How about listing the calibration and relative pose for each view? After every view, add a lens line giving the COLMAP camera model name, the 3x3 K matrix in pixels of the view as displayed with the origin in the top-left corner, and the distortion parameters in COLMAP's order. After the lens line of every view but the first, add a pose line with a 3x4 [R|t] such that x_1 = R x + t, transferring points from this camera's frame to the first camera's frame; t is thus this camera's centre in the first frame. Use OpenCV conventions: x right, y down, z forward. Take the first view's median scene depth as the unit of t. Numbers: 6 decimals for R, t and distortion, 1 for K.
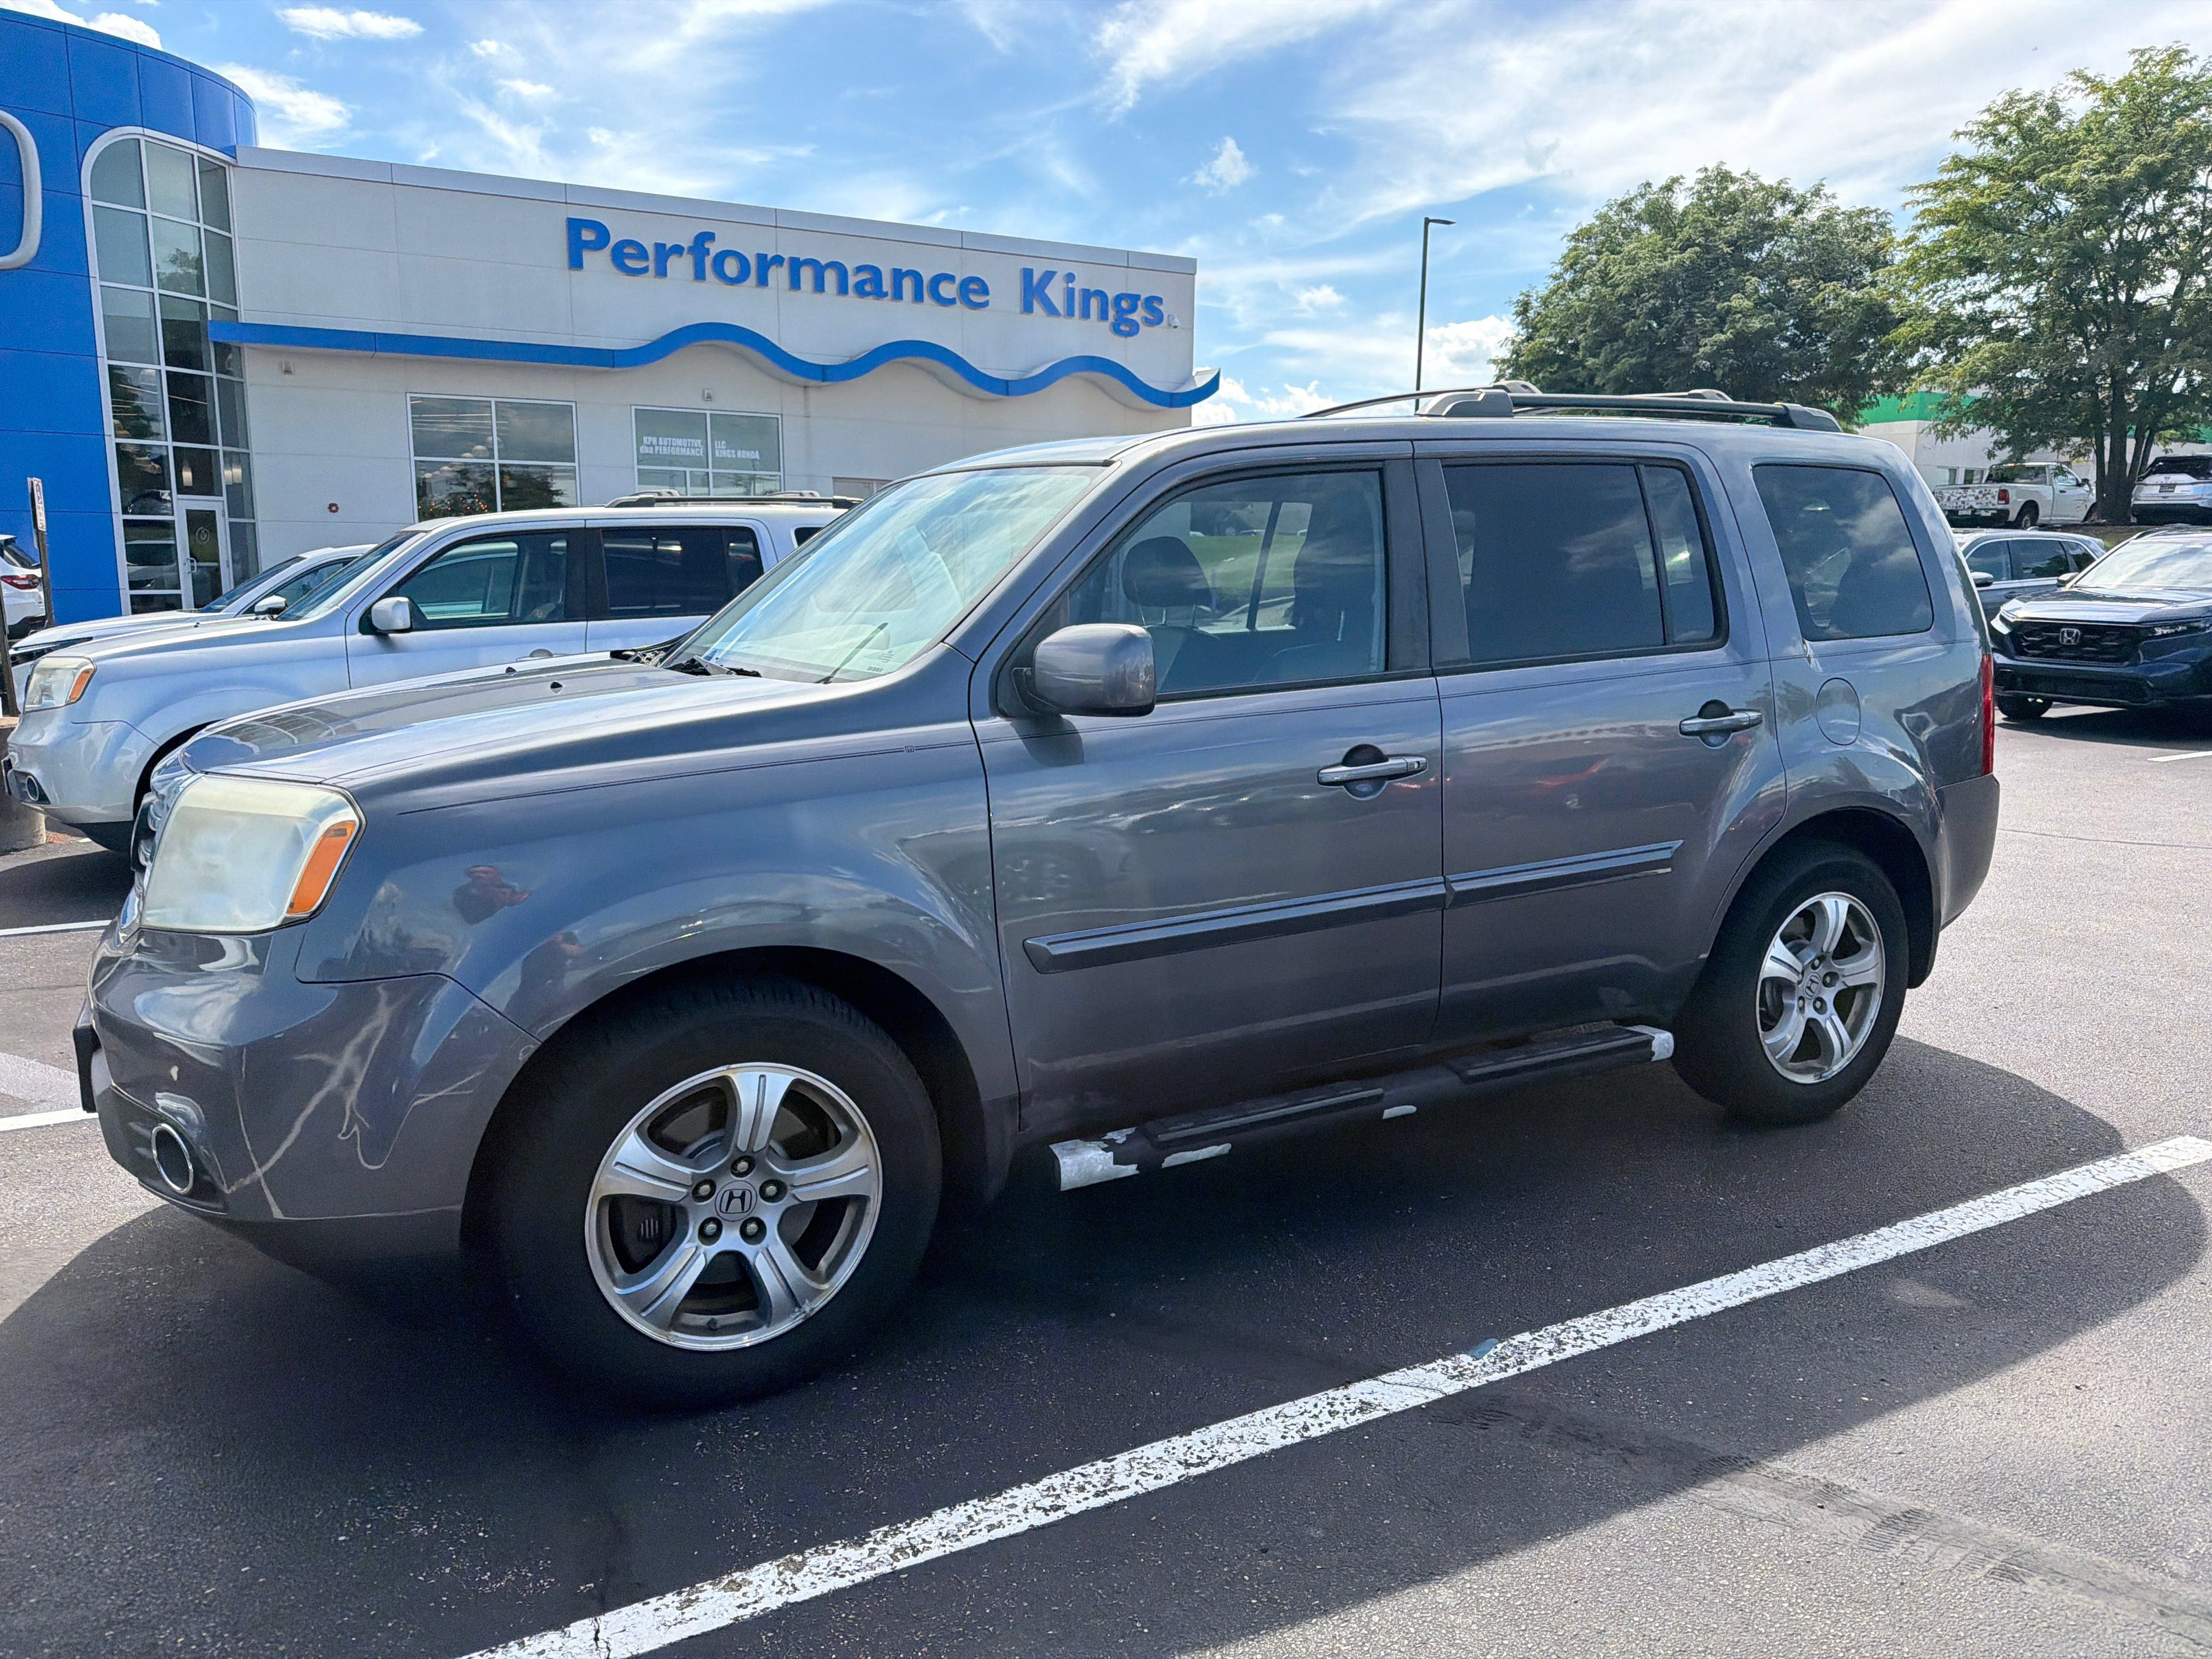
lens RADIAL K [[1562.4, 0, 1110.6], [0, 1562.4, 820.0], [0, 0, 1]] dist [0.024534, -0.030705]
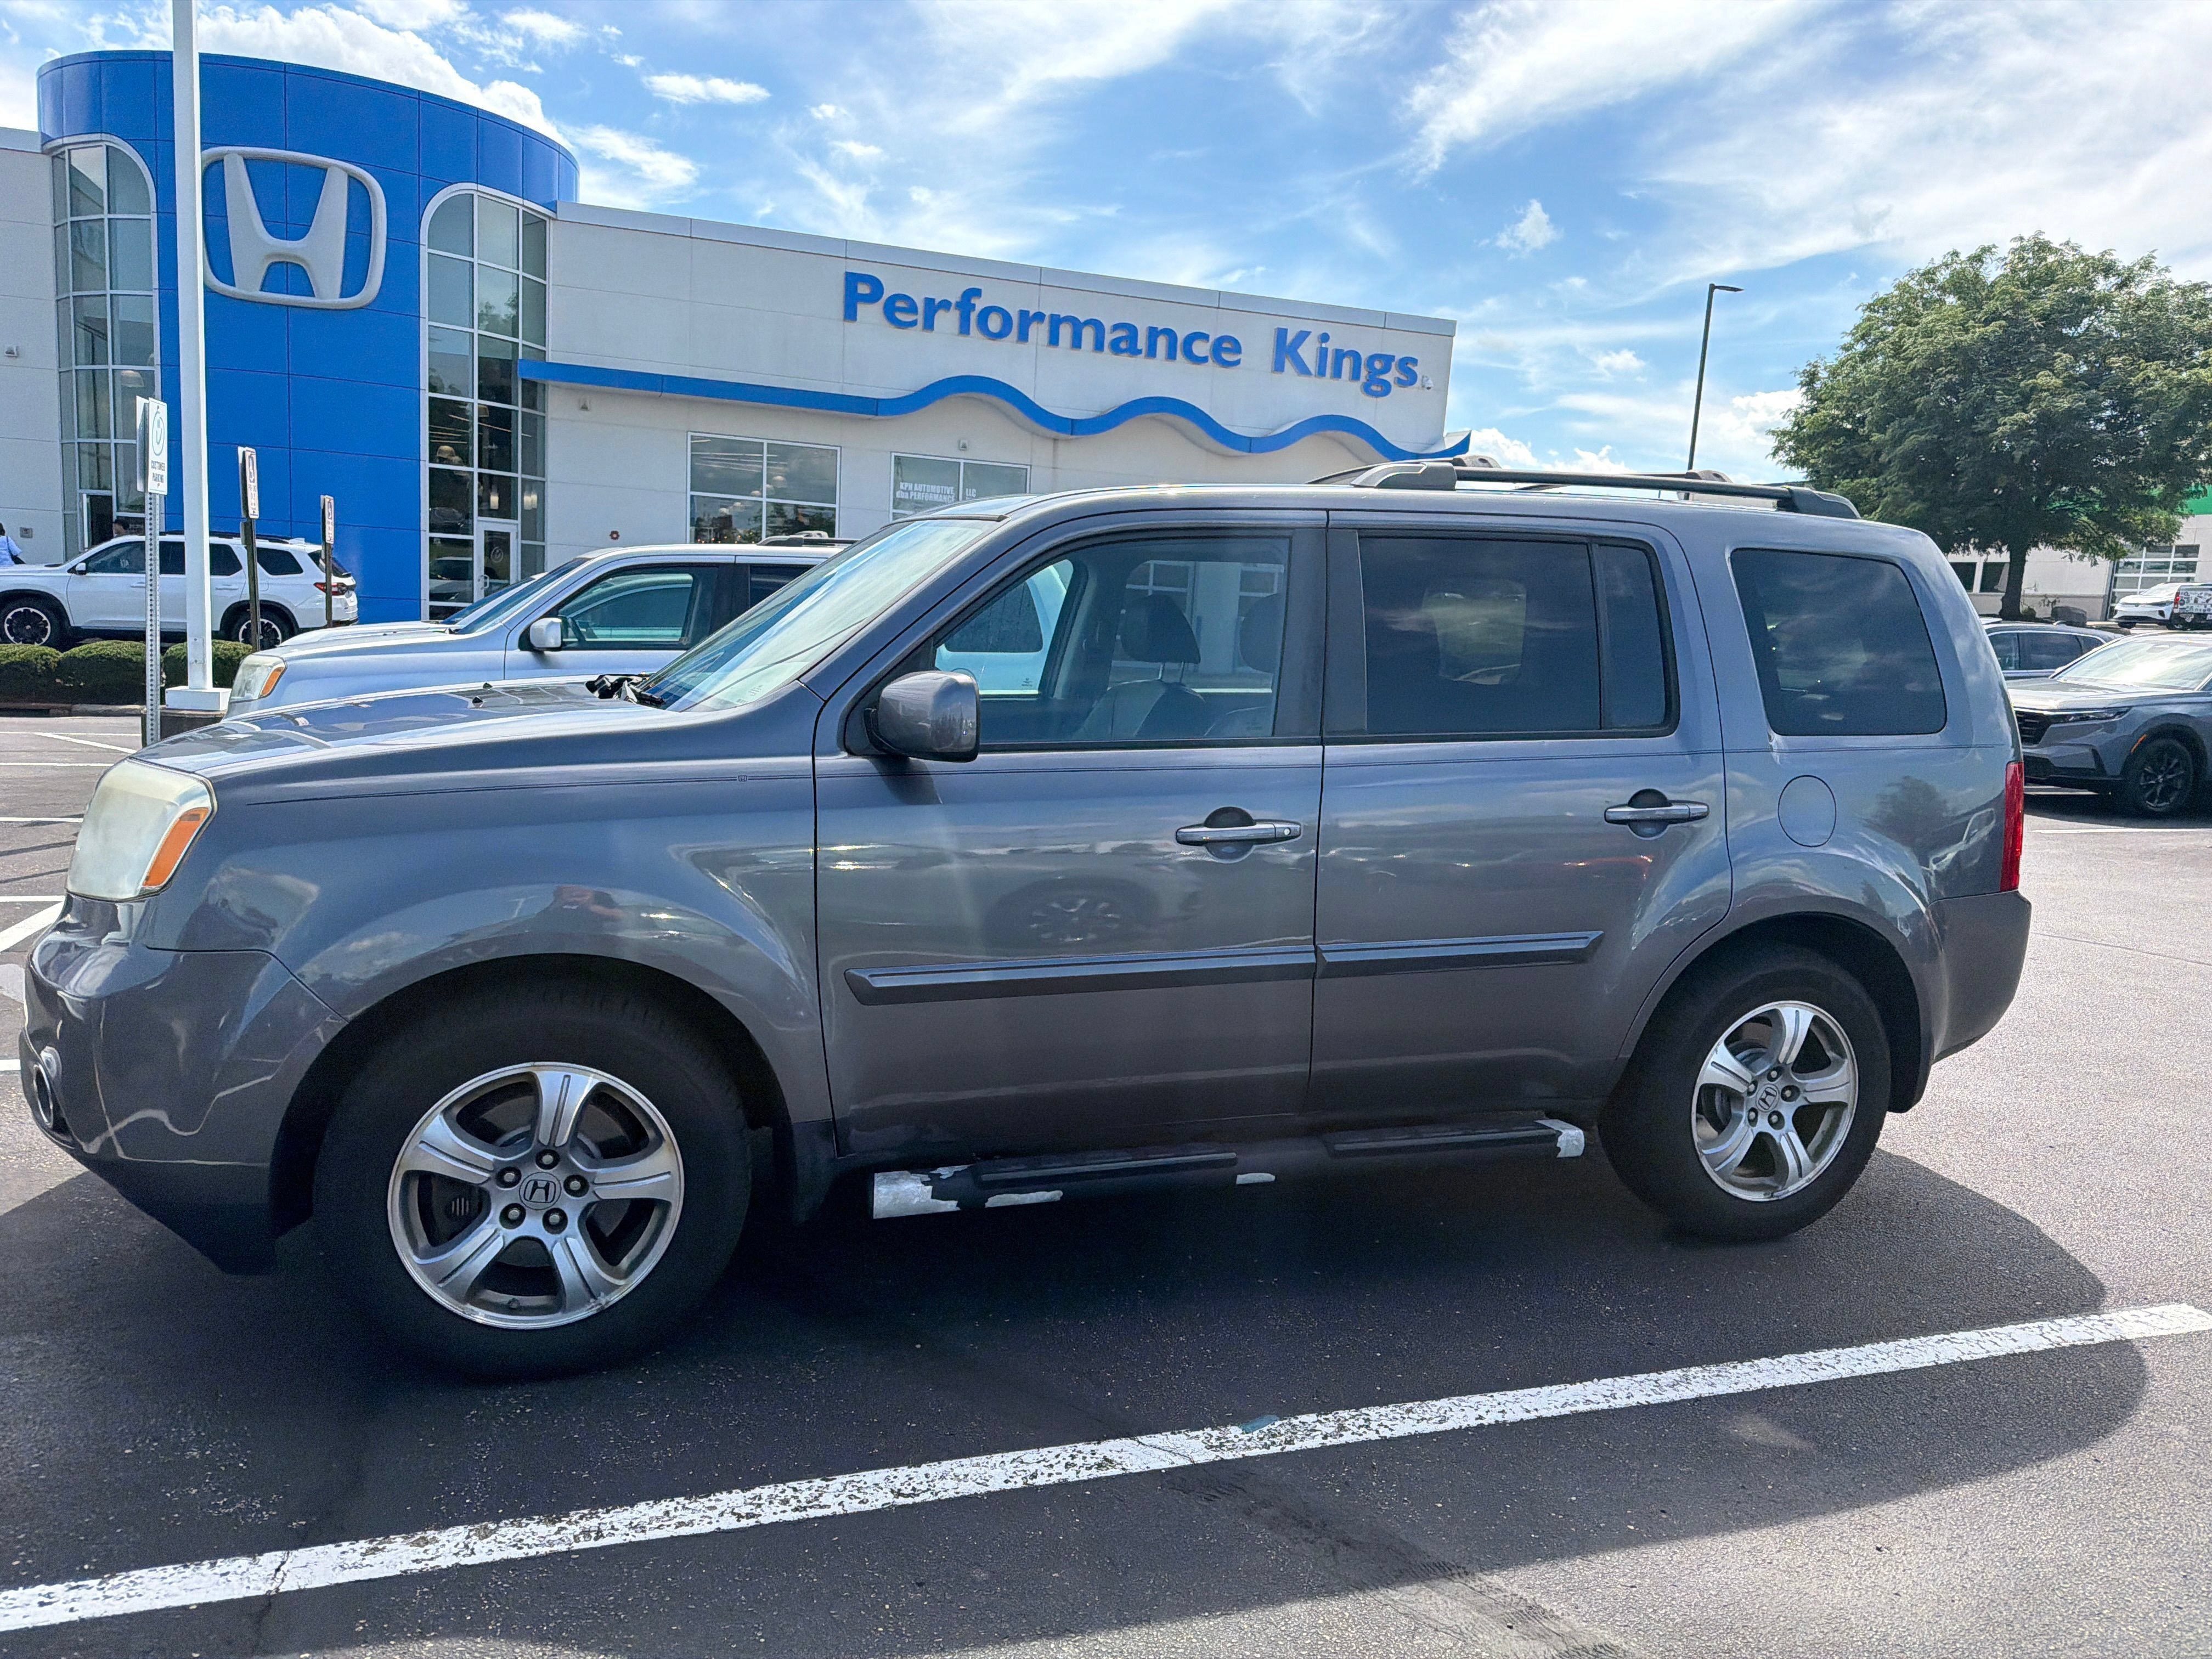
lens RADIAL K [[1558.6, 0, 1115.0], [0, 1558.6, 827.0], [0, 0, 1]] dist [0.024224, -0.027444]
pose [[0.984926, 0.071604, -0.157458, 0.196349], [-0.076046, 0.996854, -0.022358, -0.006588], [0.155362, 0.033995, 0.987273, -0.000861]]
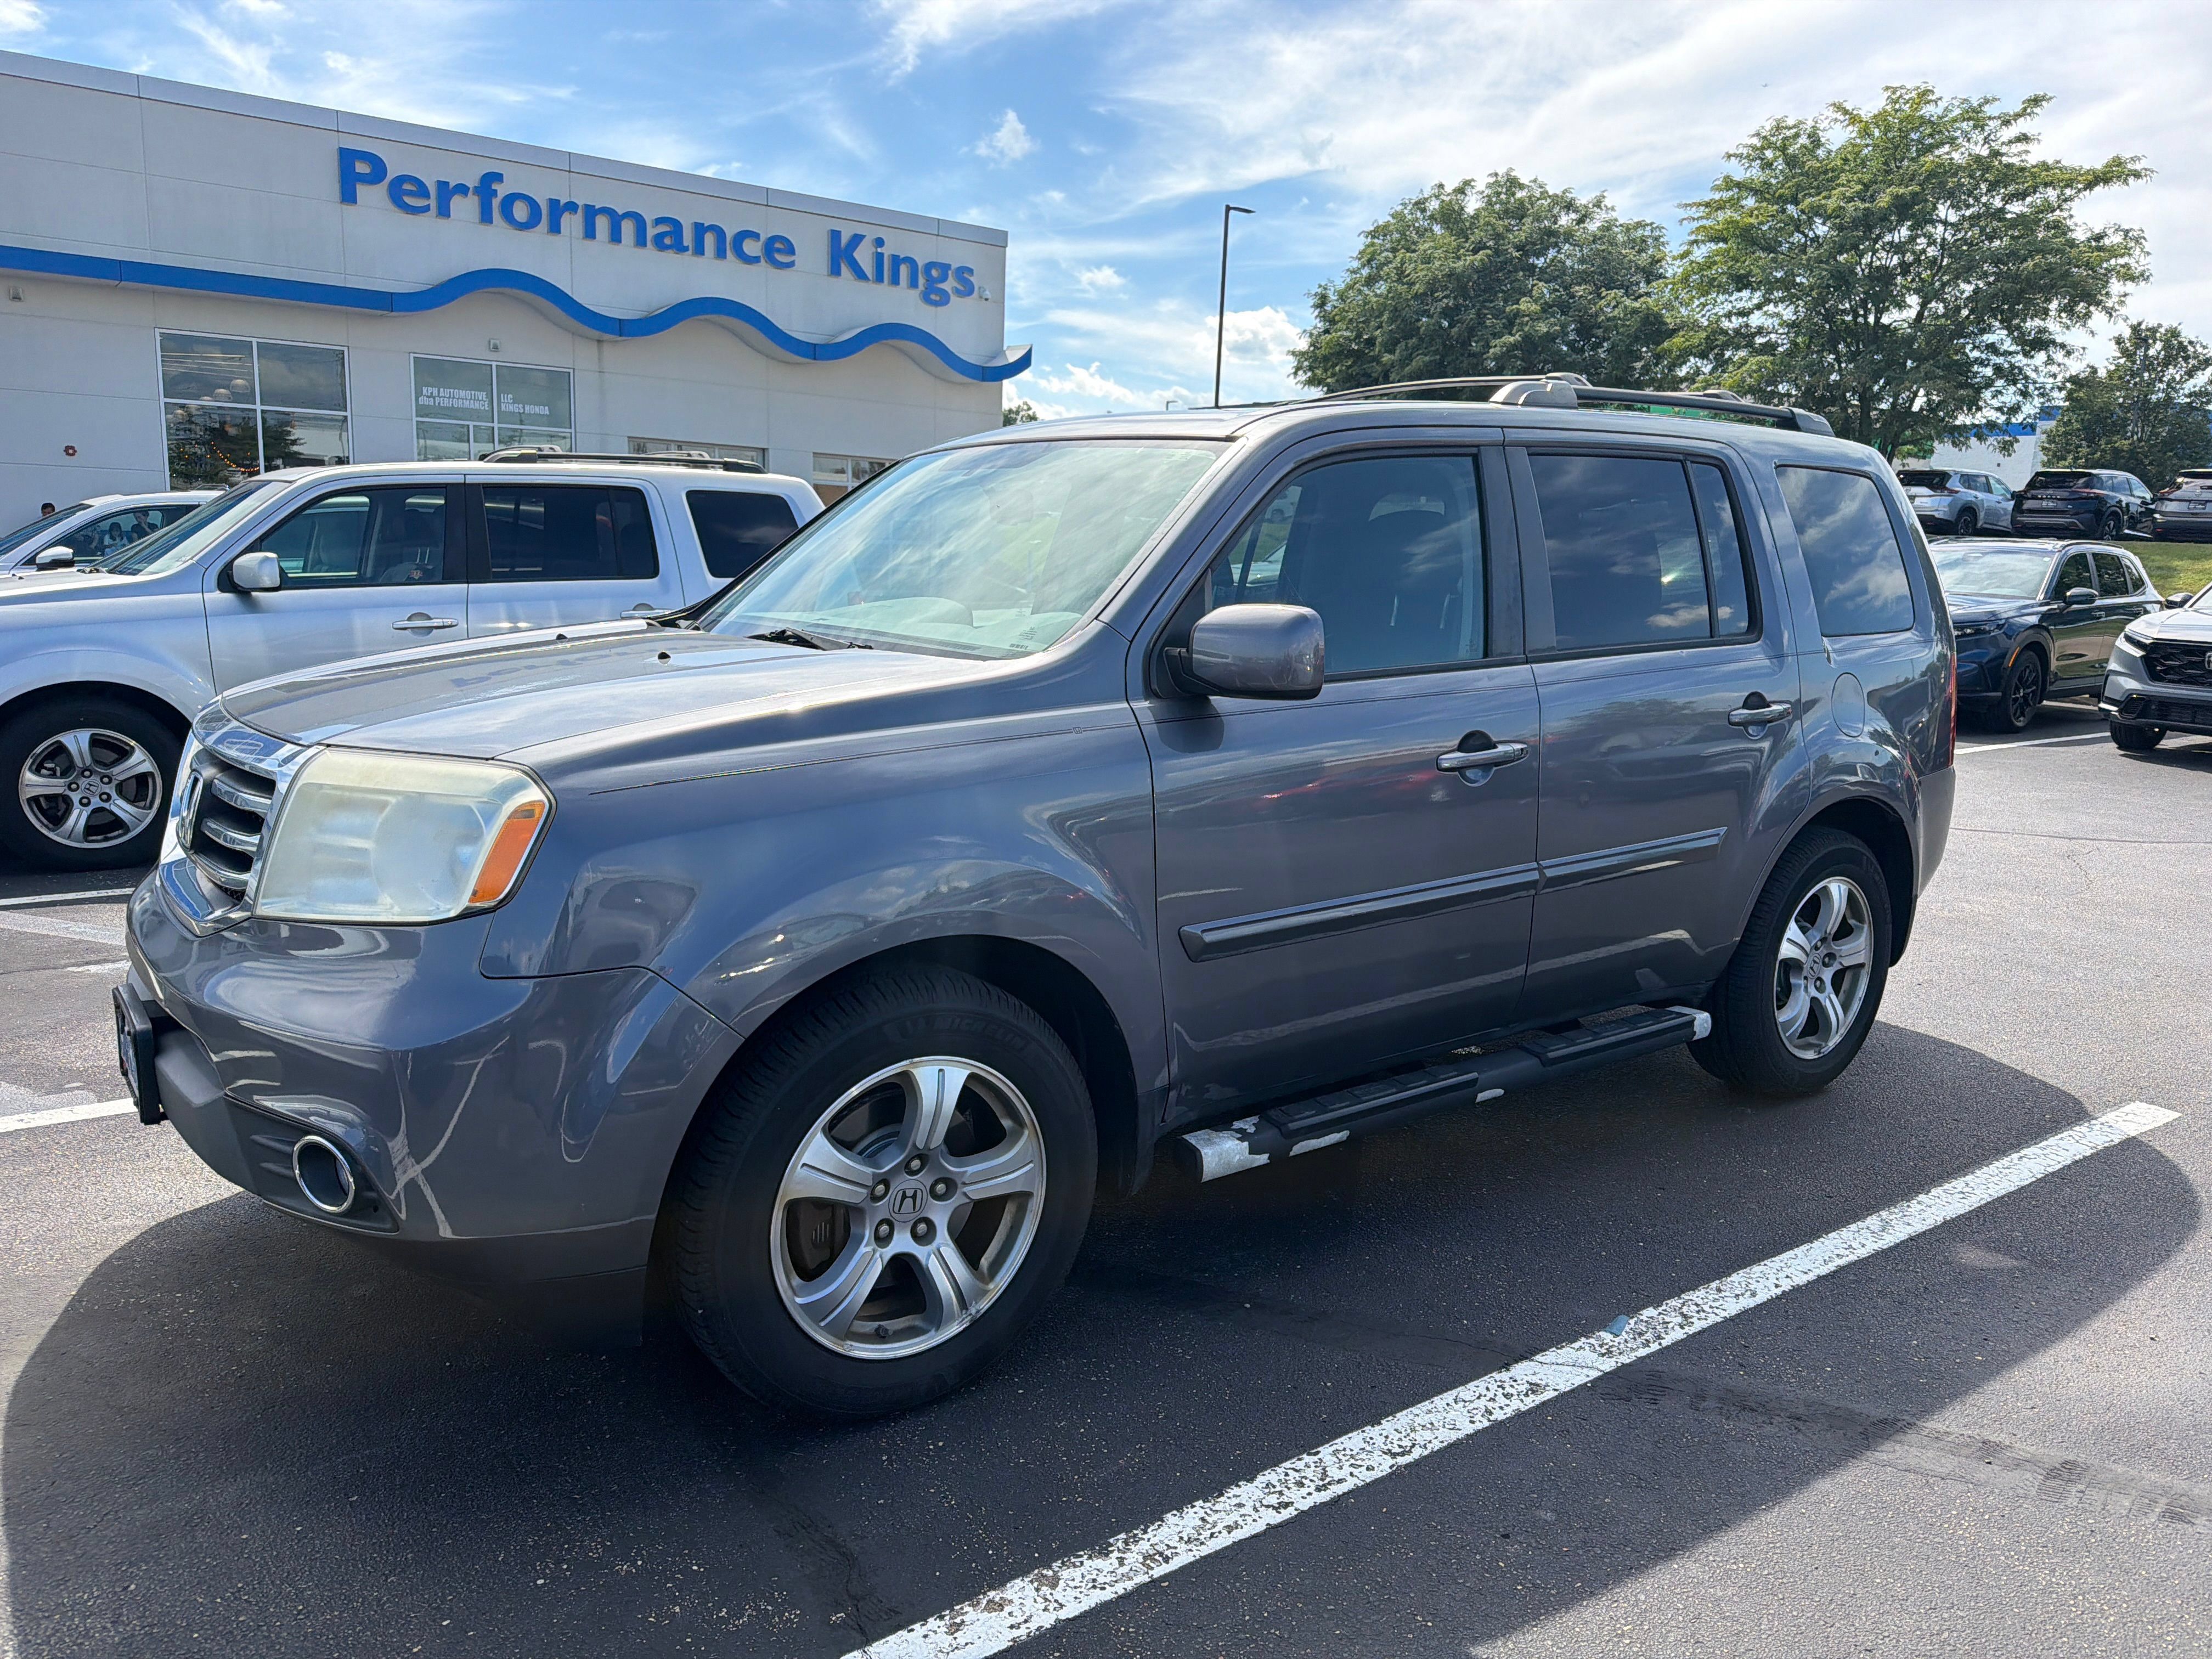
lens RADIAL K [[1564.8, 0, 1114.9], [0, 1564.8, 834.8], [0, 0, 1]] dist [0.020604, -0.026991]
pose [[0.989751, 0.004802, 0.142722, -0.166540], [-0.007993, 0.999731, 0.021792, -0.001327], [-0.142579, -0.022709, 0.989523, 0.029734]]
